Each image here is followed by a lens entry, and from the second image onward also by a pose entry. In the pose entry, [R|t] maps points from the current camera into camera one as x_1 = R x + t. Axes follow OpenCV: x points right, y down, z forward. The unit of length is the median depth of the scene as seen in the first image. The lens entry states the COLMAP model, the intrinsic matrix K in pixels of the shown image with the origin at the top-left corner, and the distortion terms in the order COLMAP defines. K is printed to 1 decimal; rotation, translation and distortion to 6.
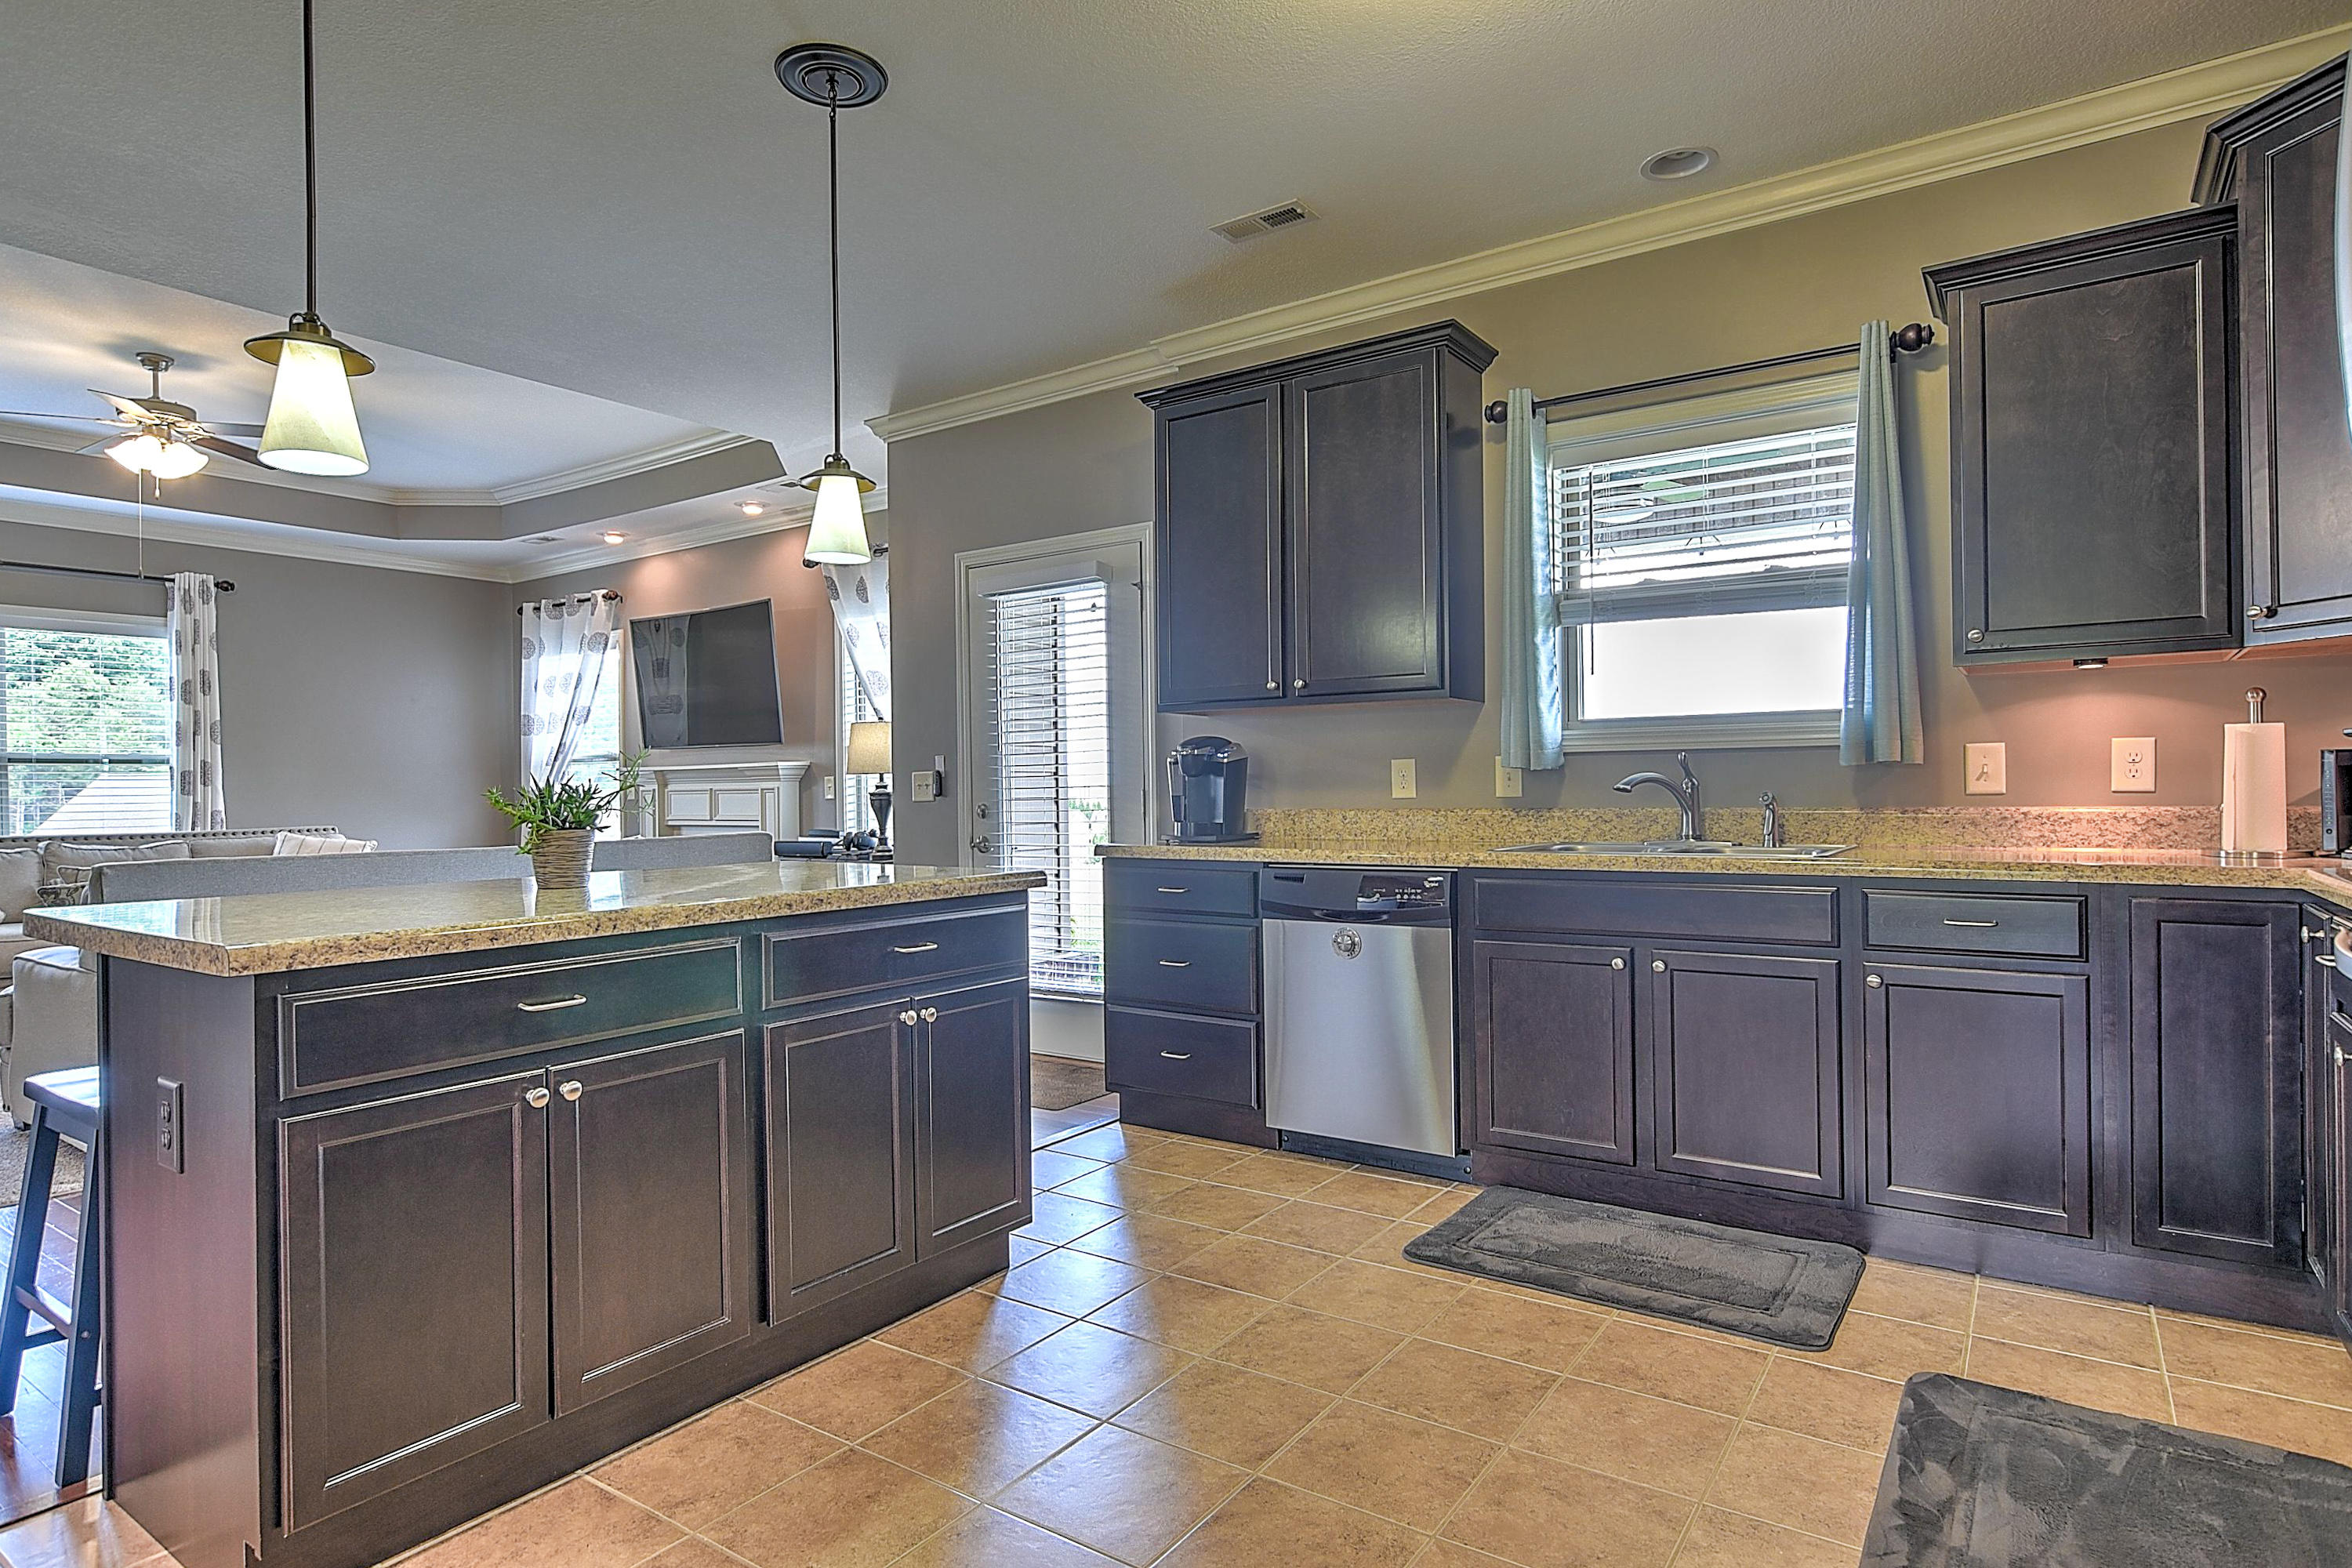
lens RADIAL K [[1265.2, 0, 1172.9], [0, 1265.2, 794.7], [0, 0, 1]] dist [-0.023929, 0.007219]
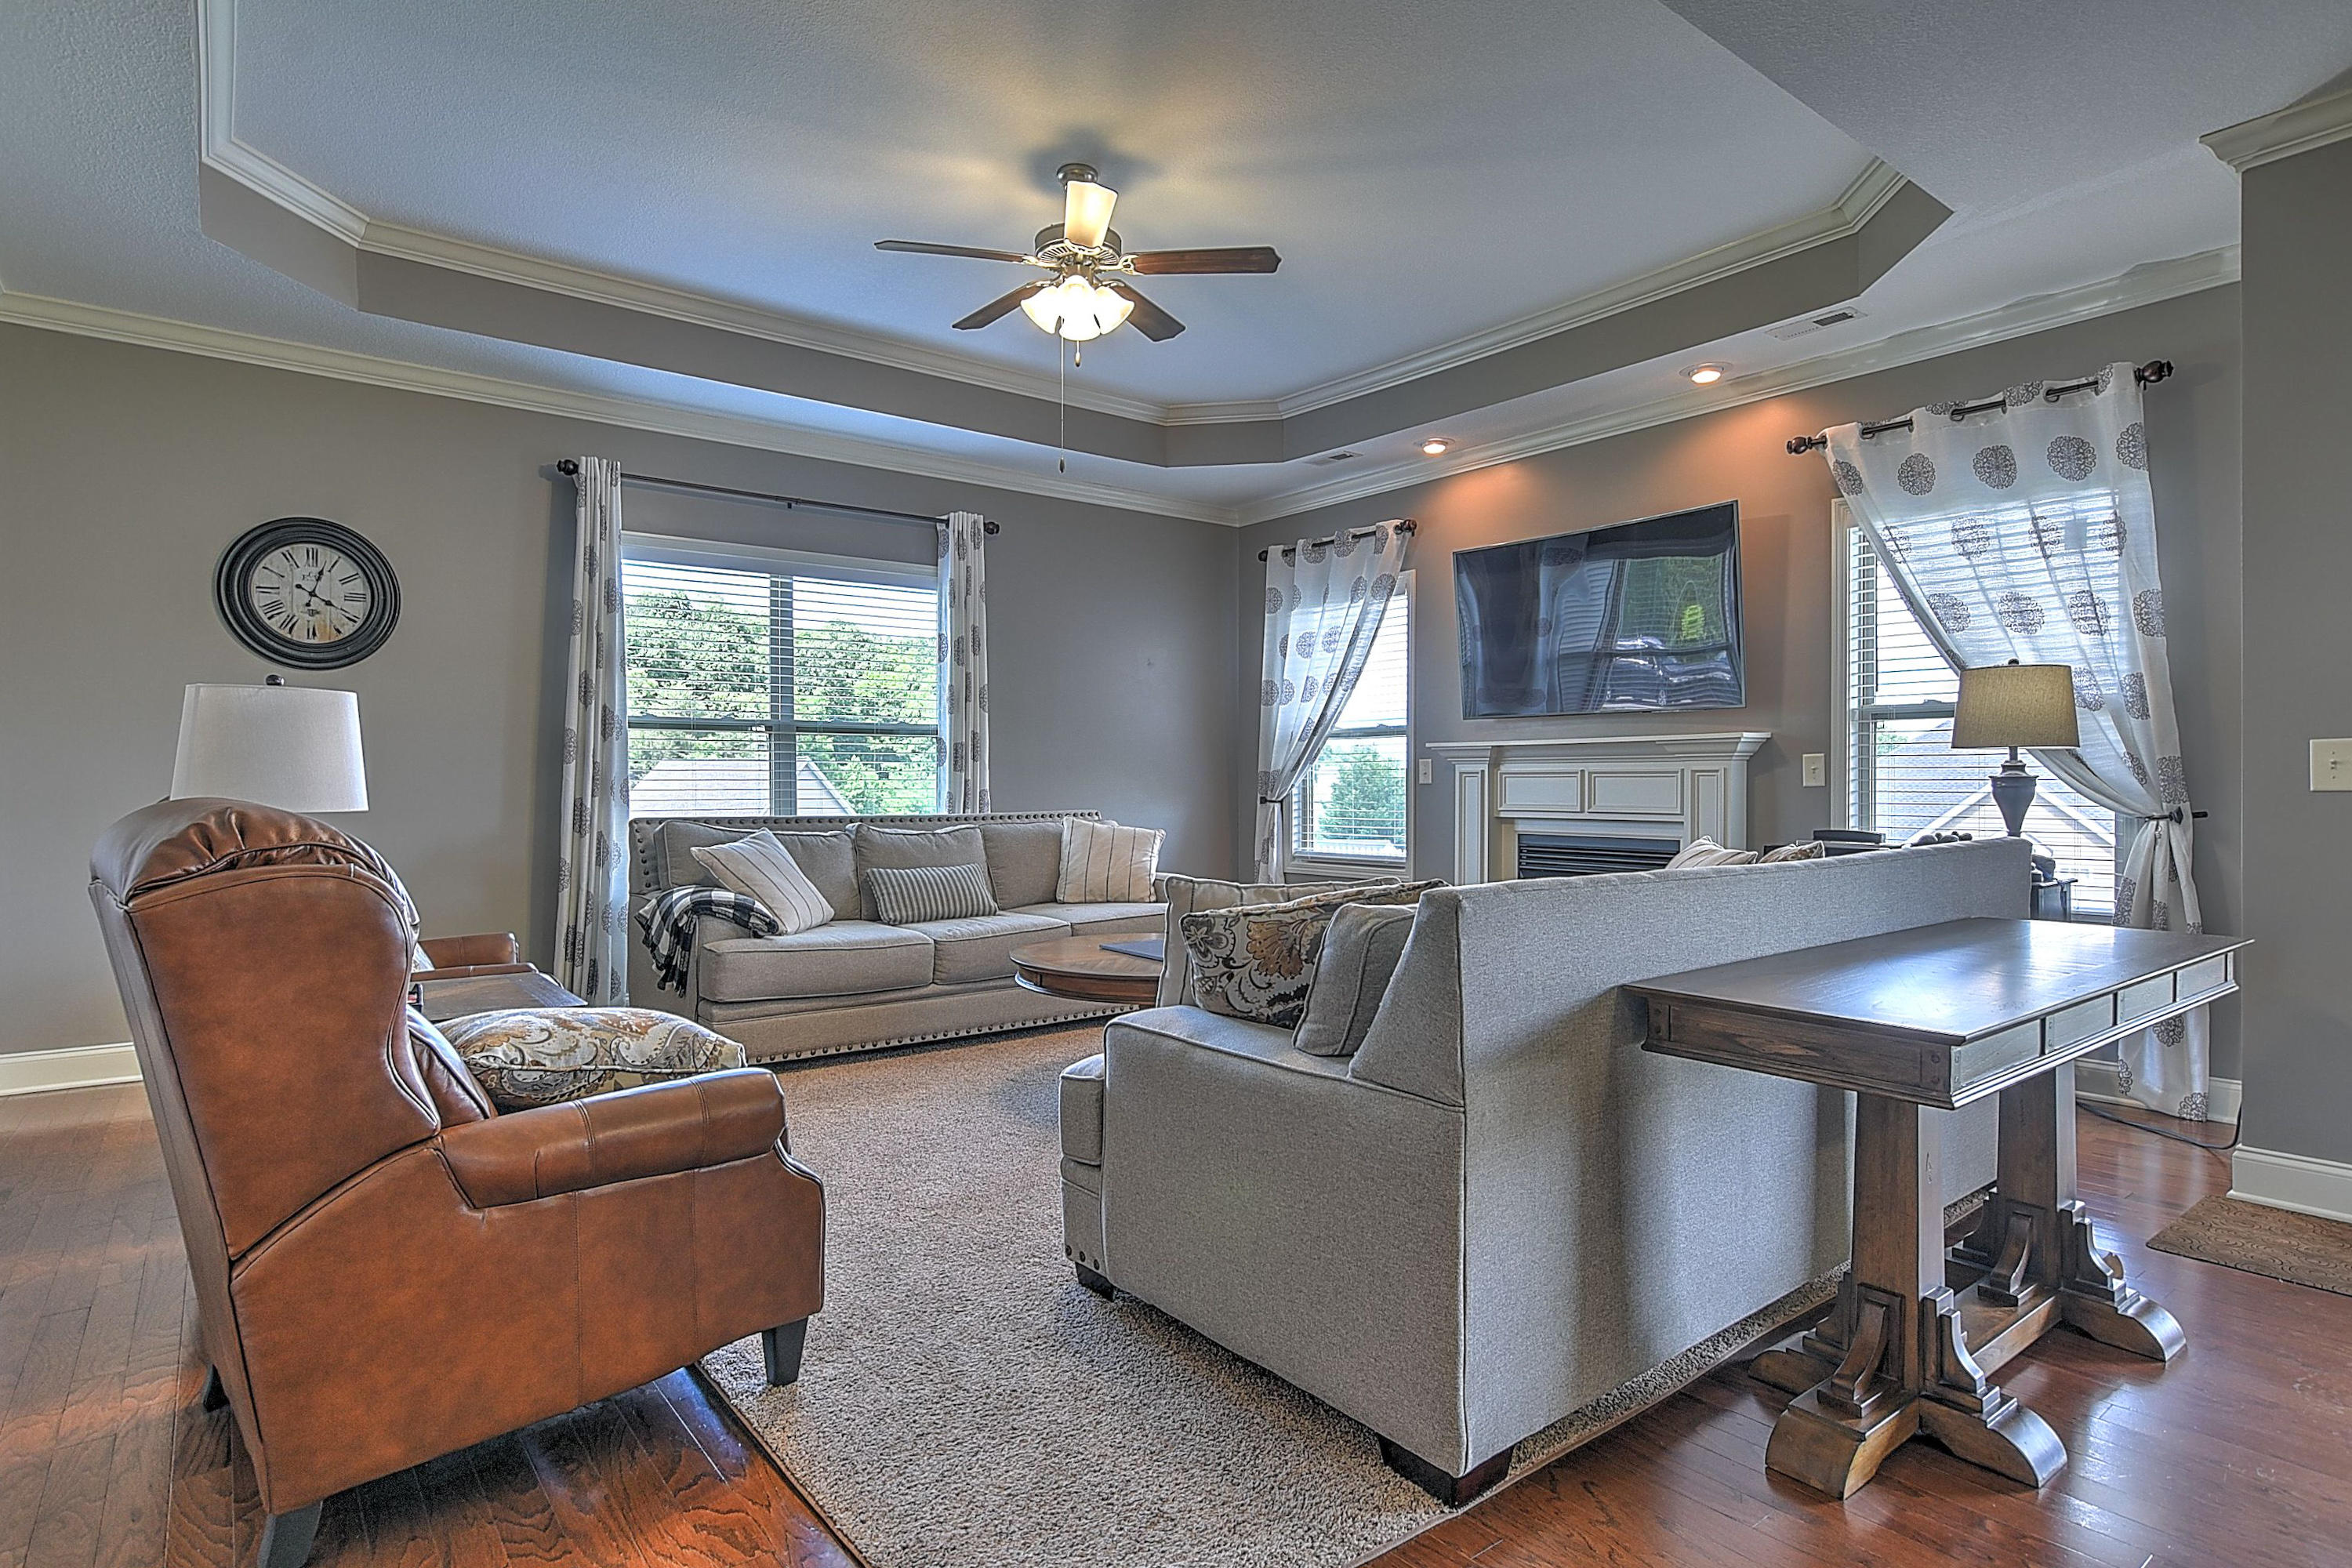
lens RADIAL K [[1209.5, 0, 1158.4], [0, 1209.5, 789.3], [0, 0, 1]] dist [-0.013834, -0.000493]
pose [[0.953512, 0.013605, -0.301049, -0.705901], [-0.012355, 0.999905, 0.006055, 0.010134], [0.301102, -0.002054, 0.953590, 0.433286]]
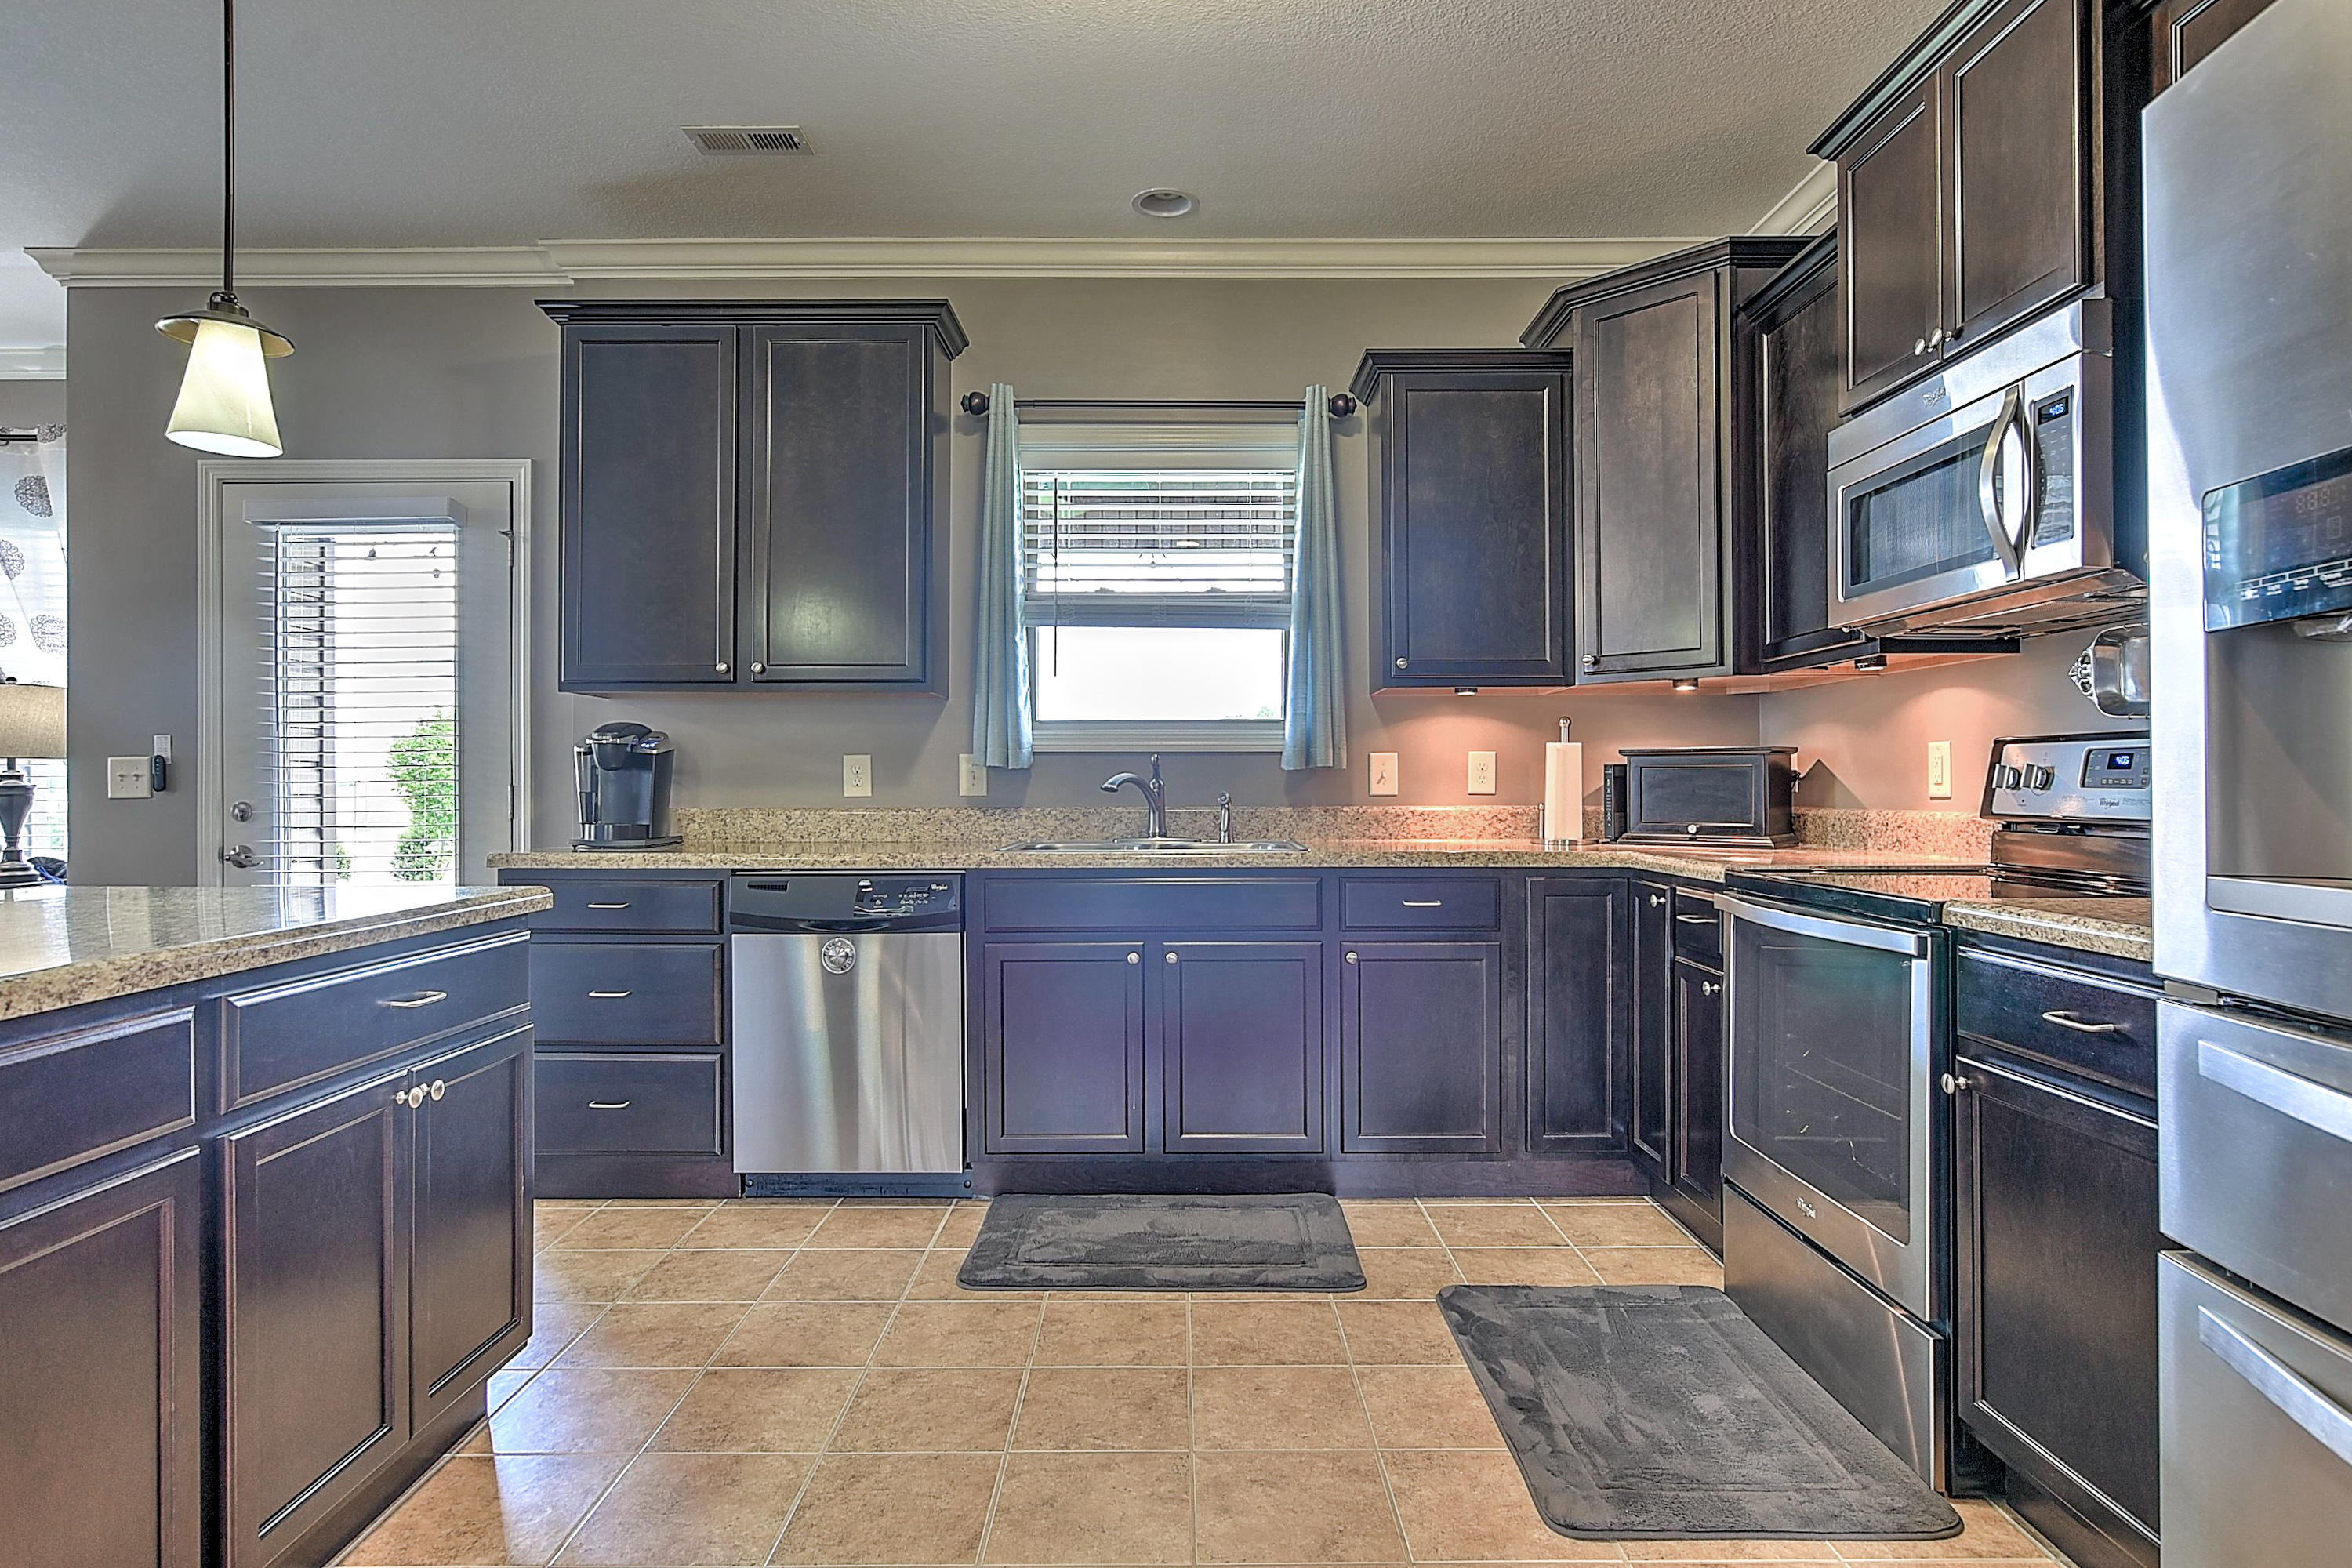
lens RADIAL K [[1265.2, 0, 1198.8], [0, 1265.2, 780.9], [0, 0, 1]] dist [-0.023929, 0.007219]
pose [[0.811148, 0.012774, 0.584701, -0.154798], [-0.005817, 0.999888, -0.013776, 0.002246], [-0.584812, 0.007773, 0.811132, 0.093783]]
